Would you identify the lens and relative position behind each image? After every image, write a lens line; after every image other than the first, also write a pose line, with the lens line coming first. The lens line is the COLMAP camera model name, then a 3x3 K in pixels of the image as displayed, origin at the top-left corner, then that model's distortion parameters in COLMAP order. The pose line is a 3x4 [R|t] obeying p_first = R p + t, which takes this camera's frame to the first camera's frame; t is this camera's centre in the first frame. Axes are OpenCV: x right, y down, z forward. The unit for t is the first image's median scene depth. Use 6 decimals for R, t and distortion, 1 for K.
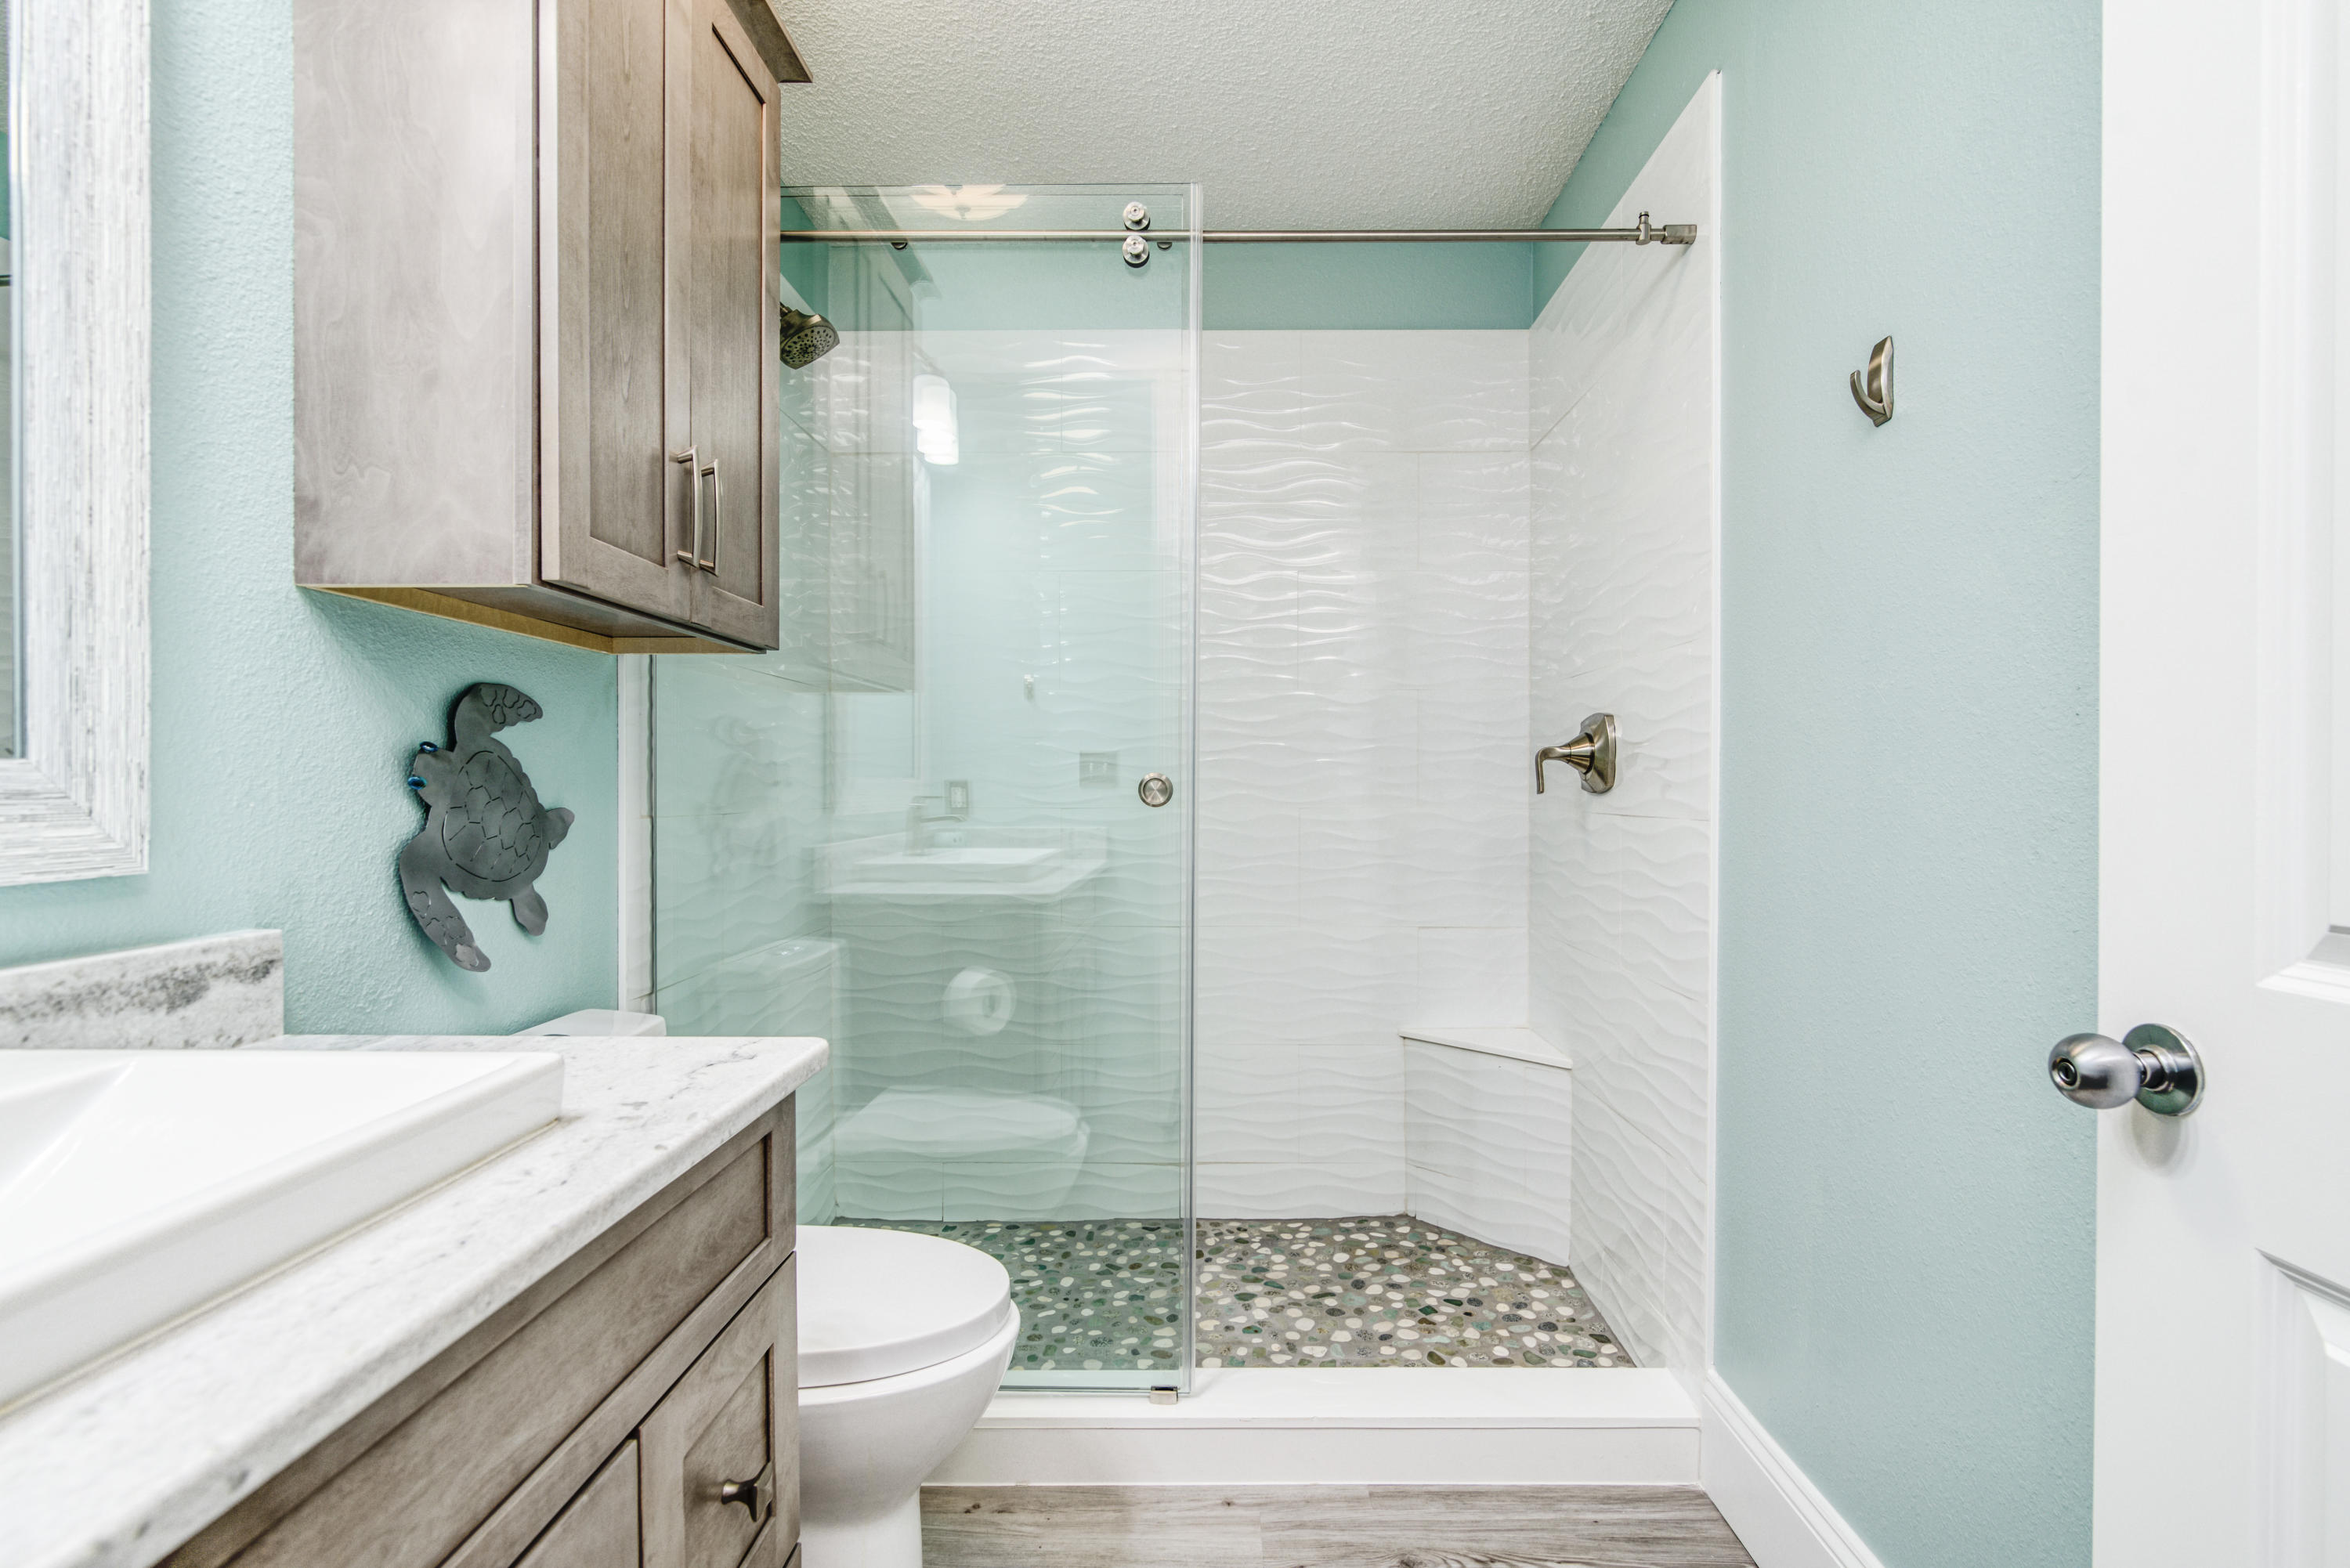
lens RADIAL K [[1109.2, 0, 1218.8], [0, 1109.2, 786.5], [0, 0, 1]] dist [-0.004222, -0.001025]
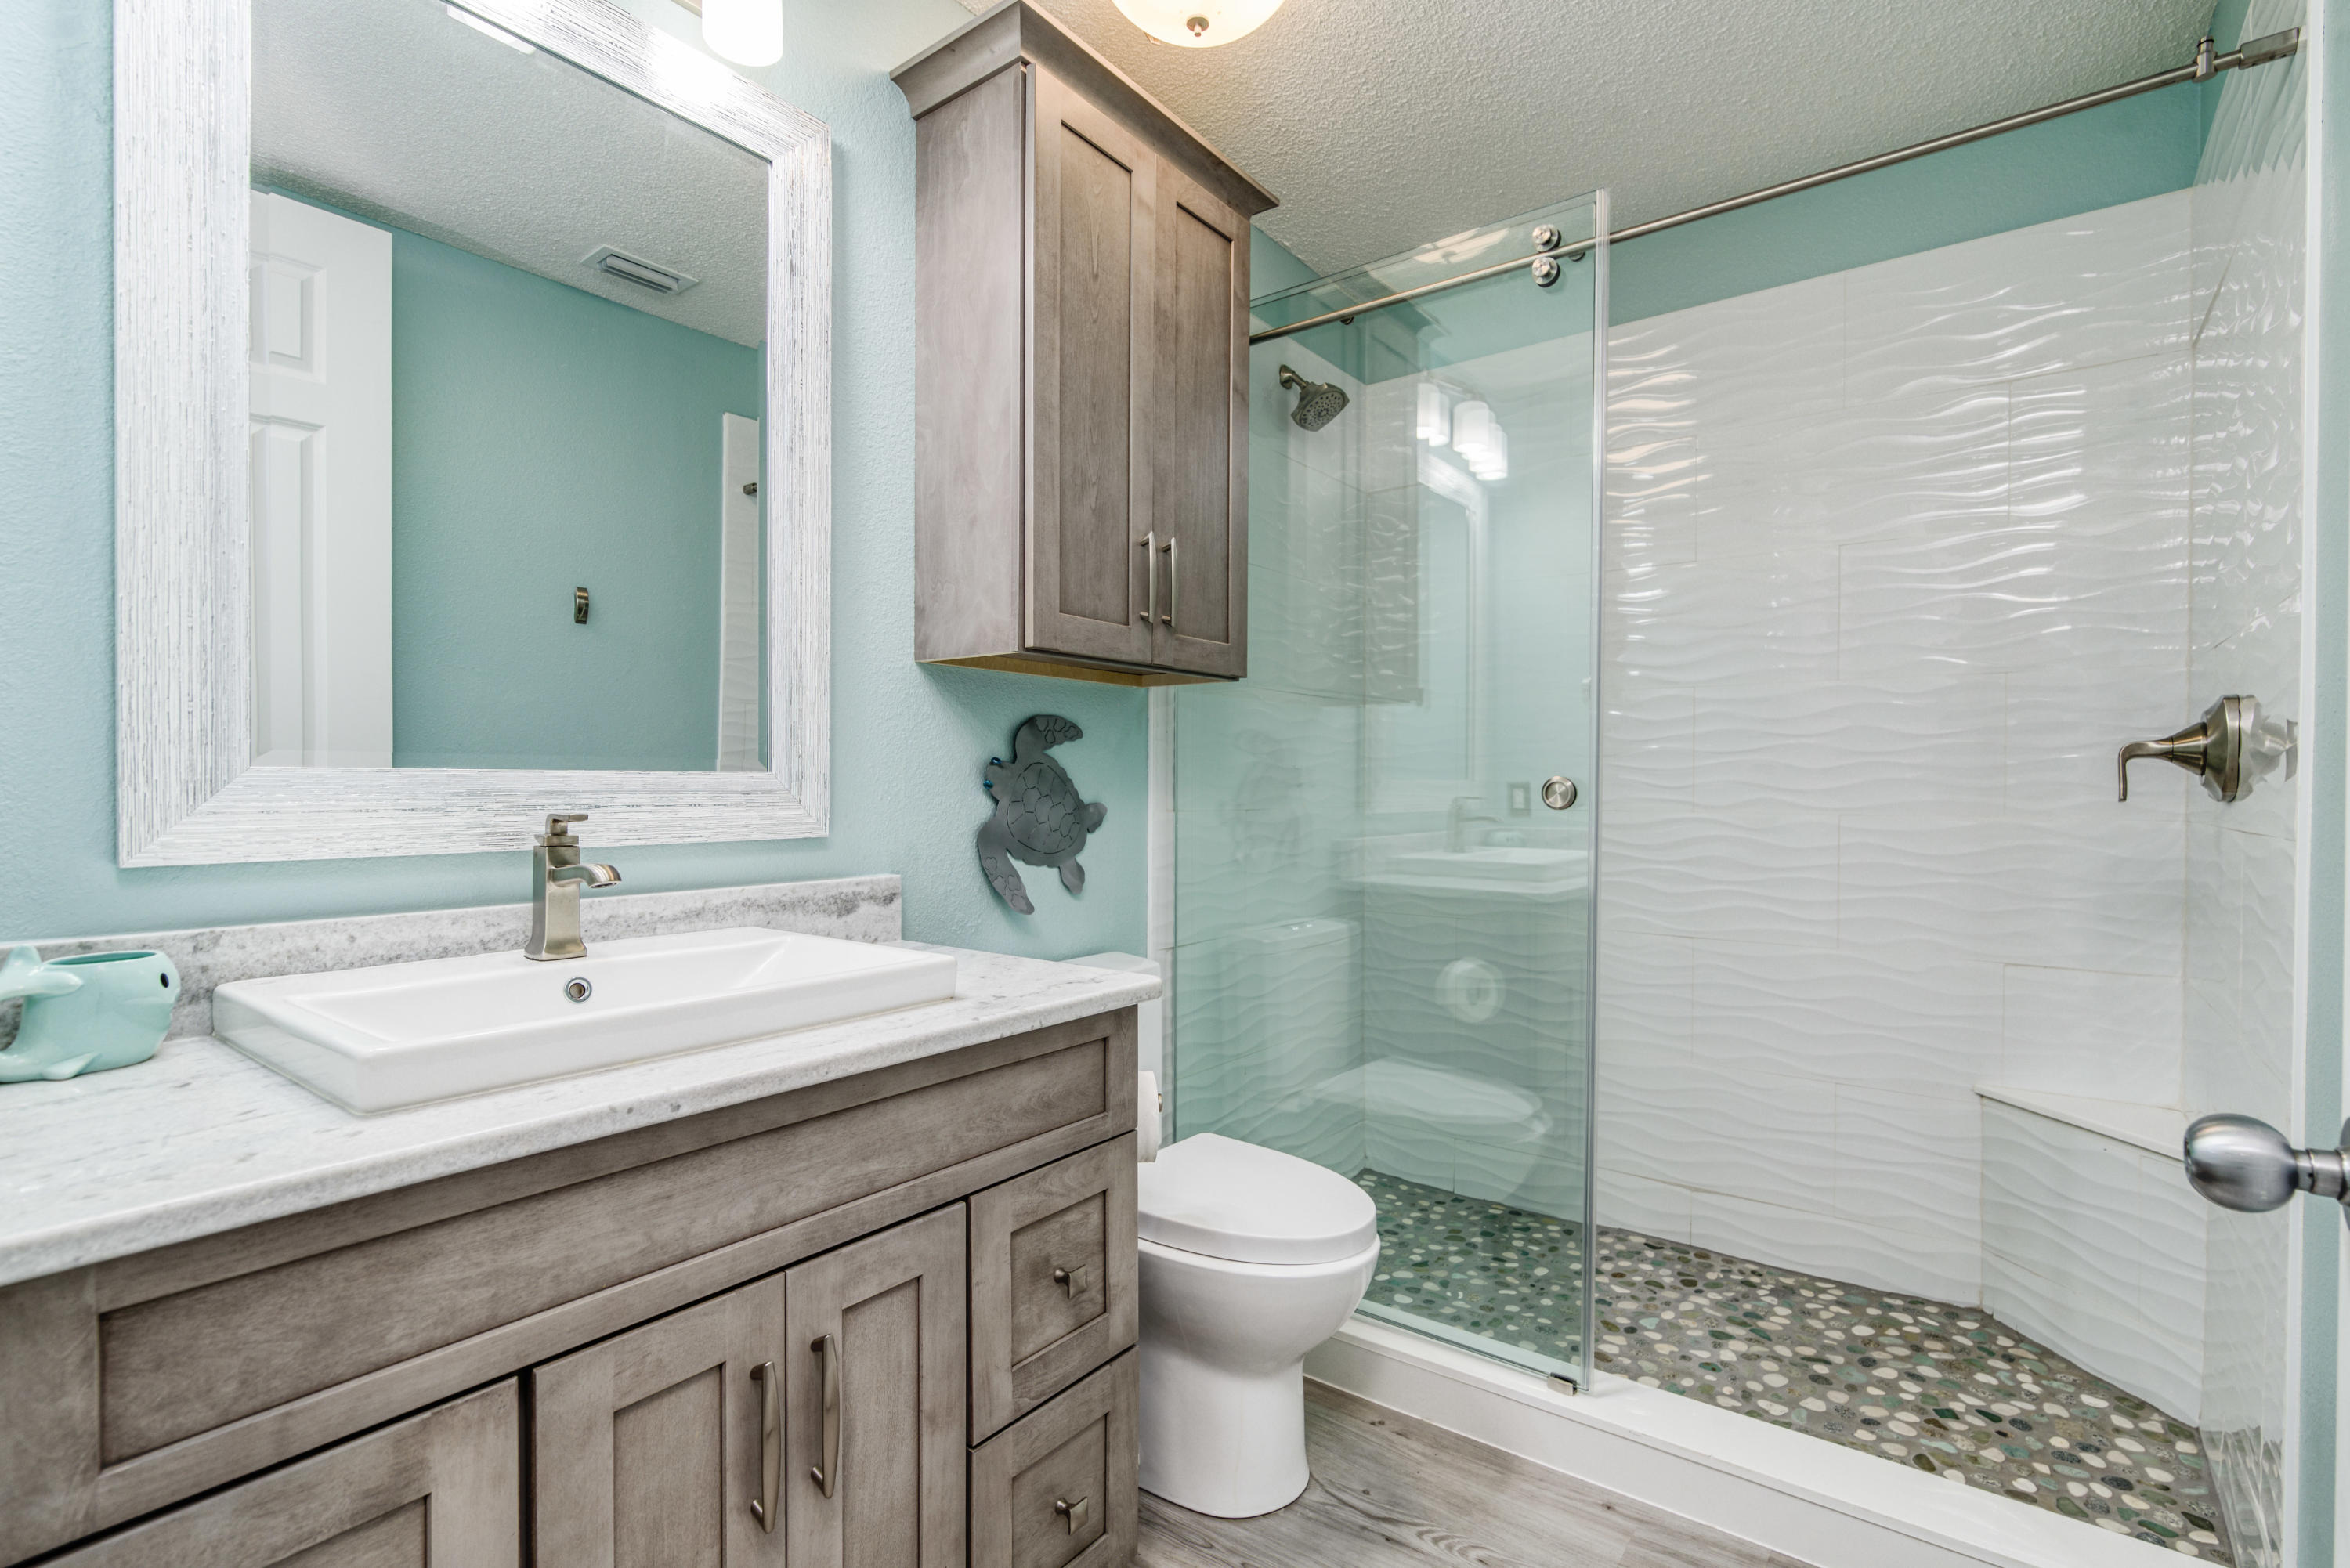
lens RADIAL K [[1109.2, 0, 1169.0], [0, 1109.2, 789.5], [0, 0, 1]] dist [-0.004222, -0.001025]
pose [[0.791121, 0.005865, -0.611632, 0.344810], [-0.004463, 0.999983, 0.003817, -0.003440], [0.611644, -0.000290, 0.791133, -0.038381]]
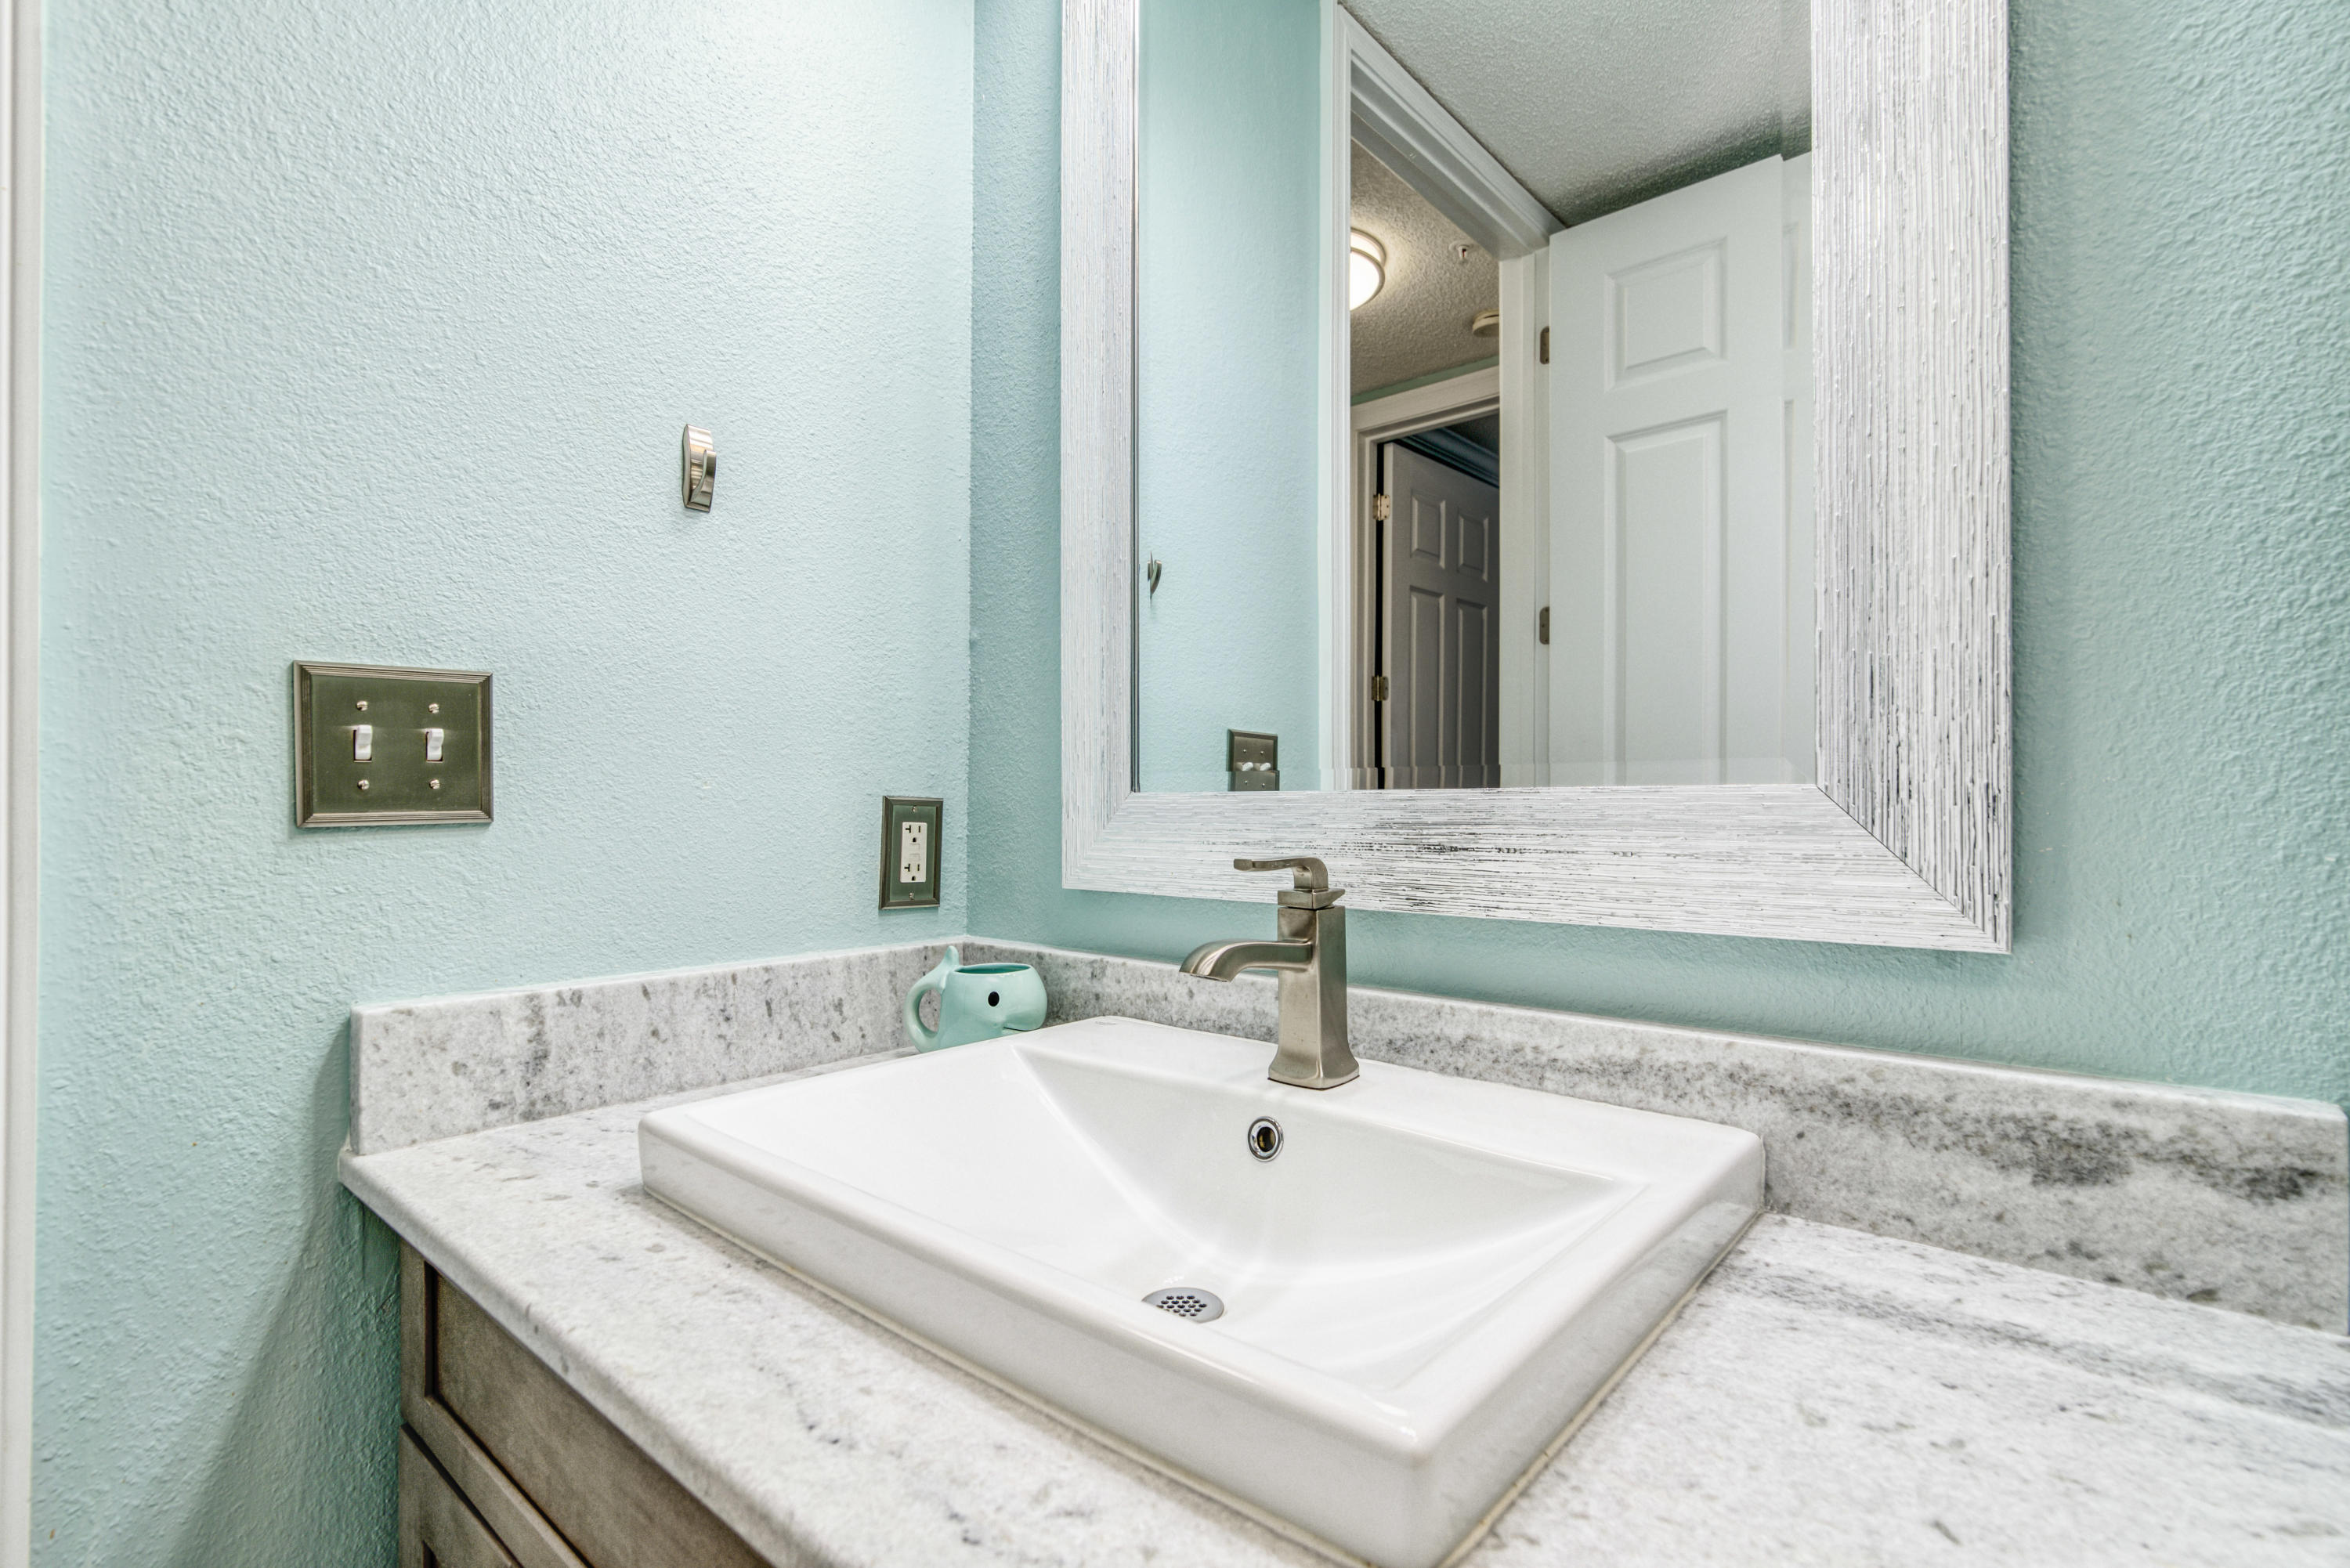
lens RADIAL K [[1109.2, 0, 1189.6], [0, 1109.2, 786.7], [0, 0, 1]] dist [-0.004222, -0.001025]
pose [[-0.649020, -0.004431, -0.760759, -0.108589], [0.002972, 0.999961, -0.008360, -0.010286], [0.760766, -0.007687, -0.648981, 0.689733]]
